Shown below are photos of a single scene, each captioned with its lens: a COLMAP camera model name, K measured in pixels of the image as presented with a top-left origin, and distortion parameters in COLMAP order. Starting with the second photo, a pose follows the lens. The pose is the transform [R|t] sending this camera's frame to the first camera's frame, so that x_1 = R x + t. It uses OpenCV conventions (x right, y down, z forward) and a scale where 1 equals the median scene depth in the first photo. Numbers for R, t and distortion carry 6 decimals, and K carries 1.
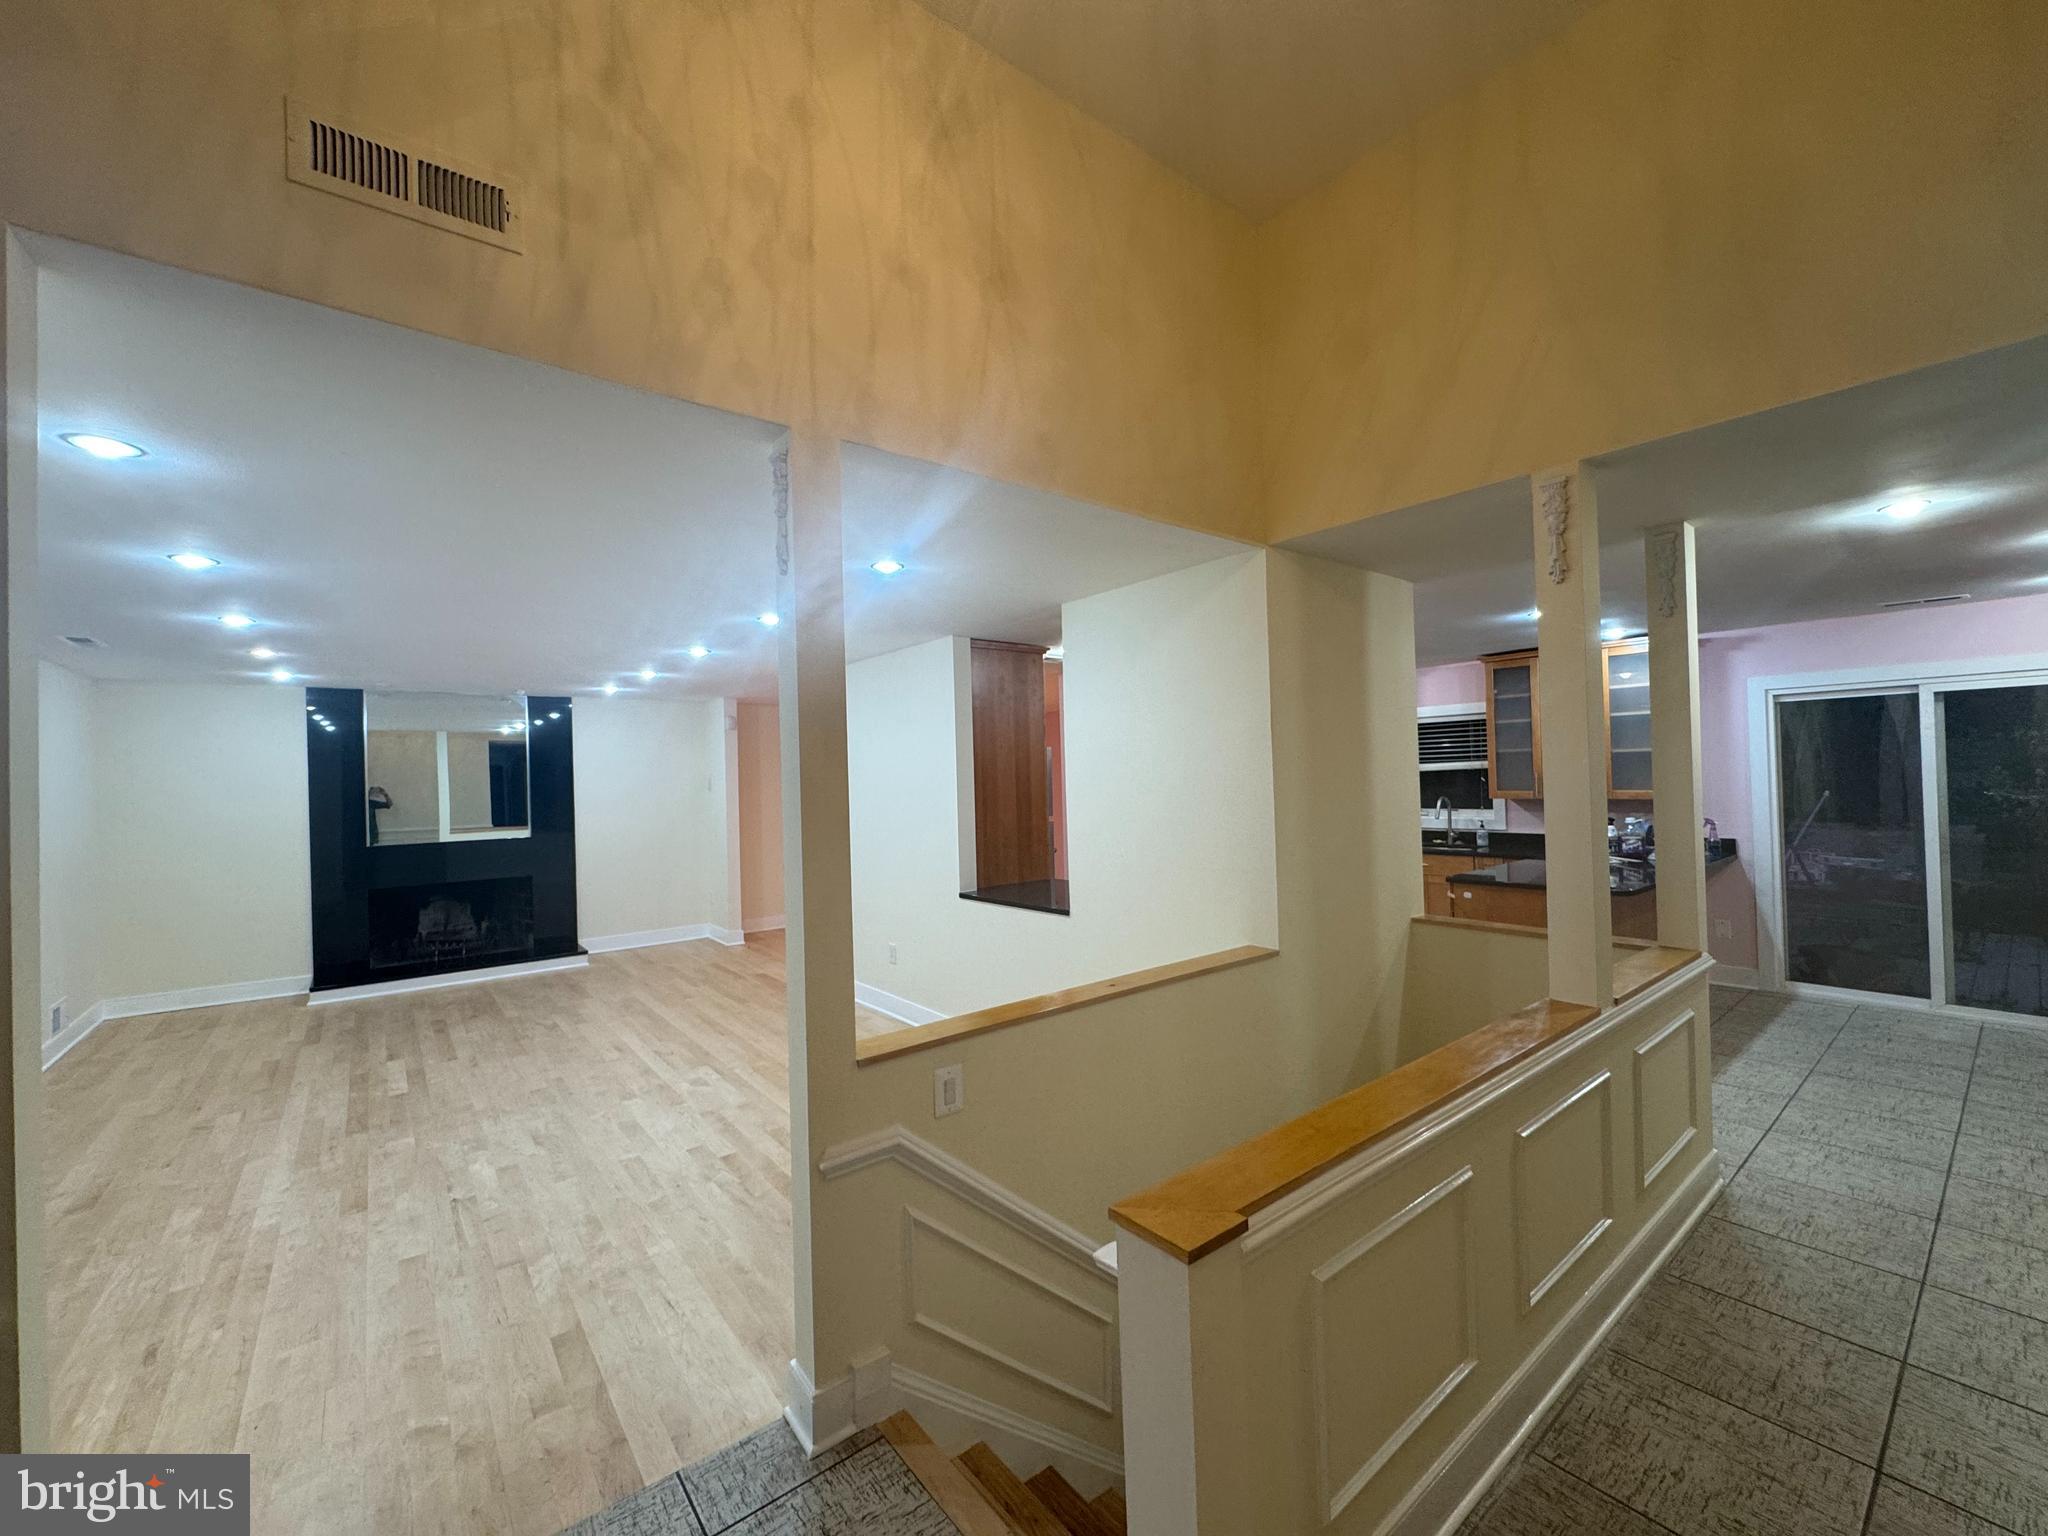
lens RADIAL K [[824.4, 0, 1023.5], [0, 824.4, 770.1], [0, 0, 1]] dist [-0.006809, -0.000280]
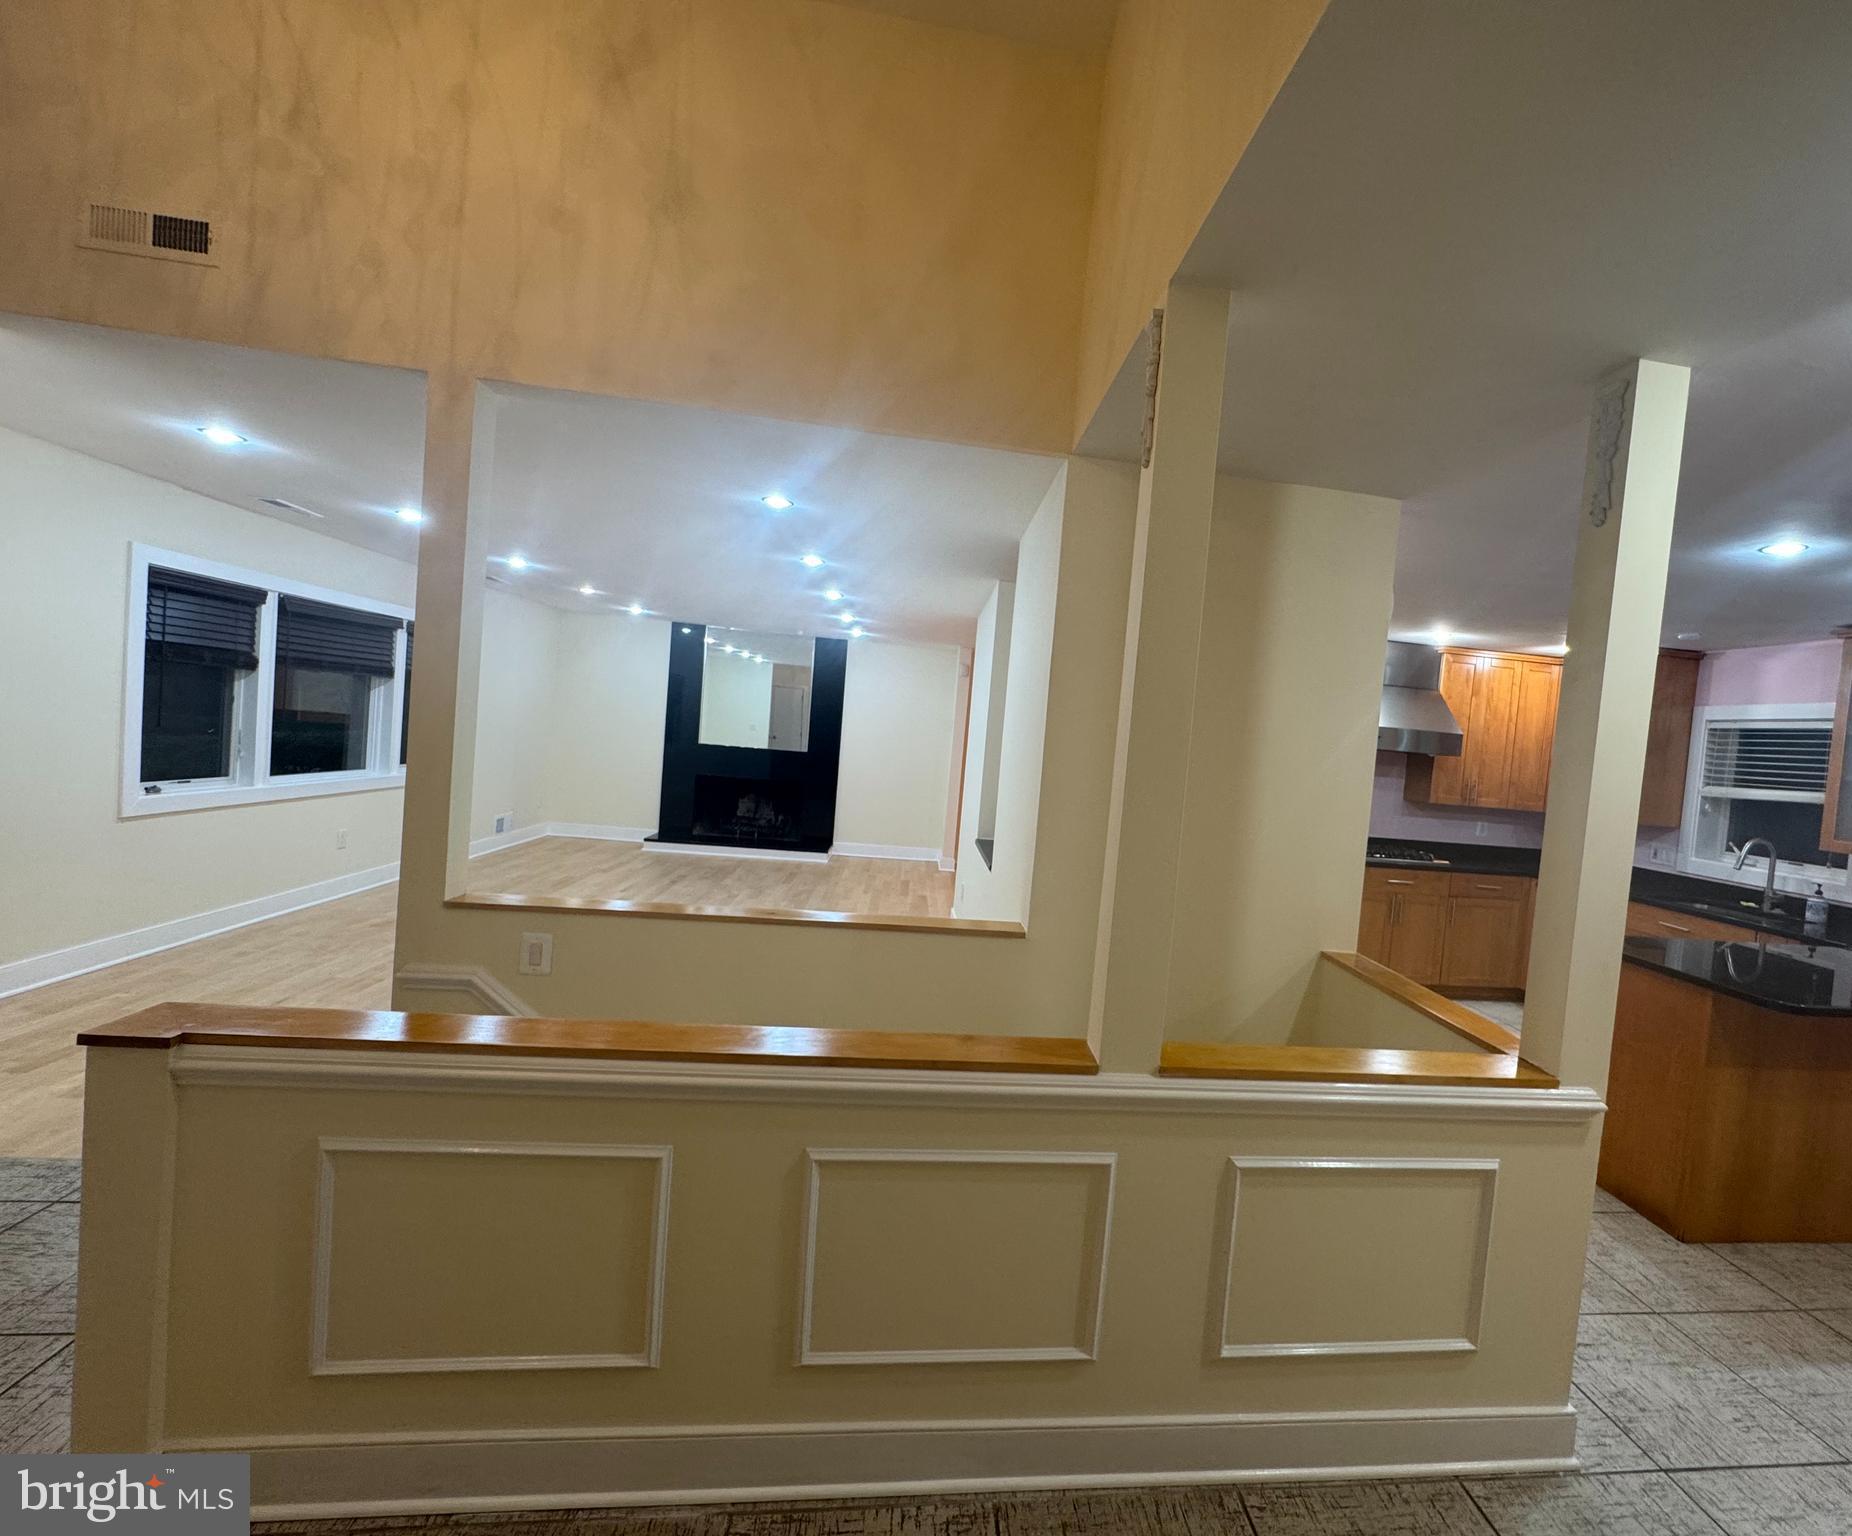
lens RADIAL K [[794.4, 0, 928.2], [0, 794.4, 758.6], [0, 0, 1]] dist [-0.008157, 0.000055]
pose [[0.852432, 0.120979, -0.508648, 0.867967], [-0.105849, 0.992648, 0.058706, 0.001888], [0.512011, 0.003797, 0.858971, 0.330498]]
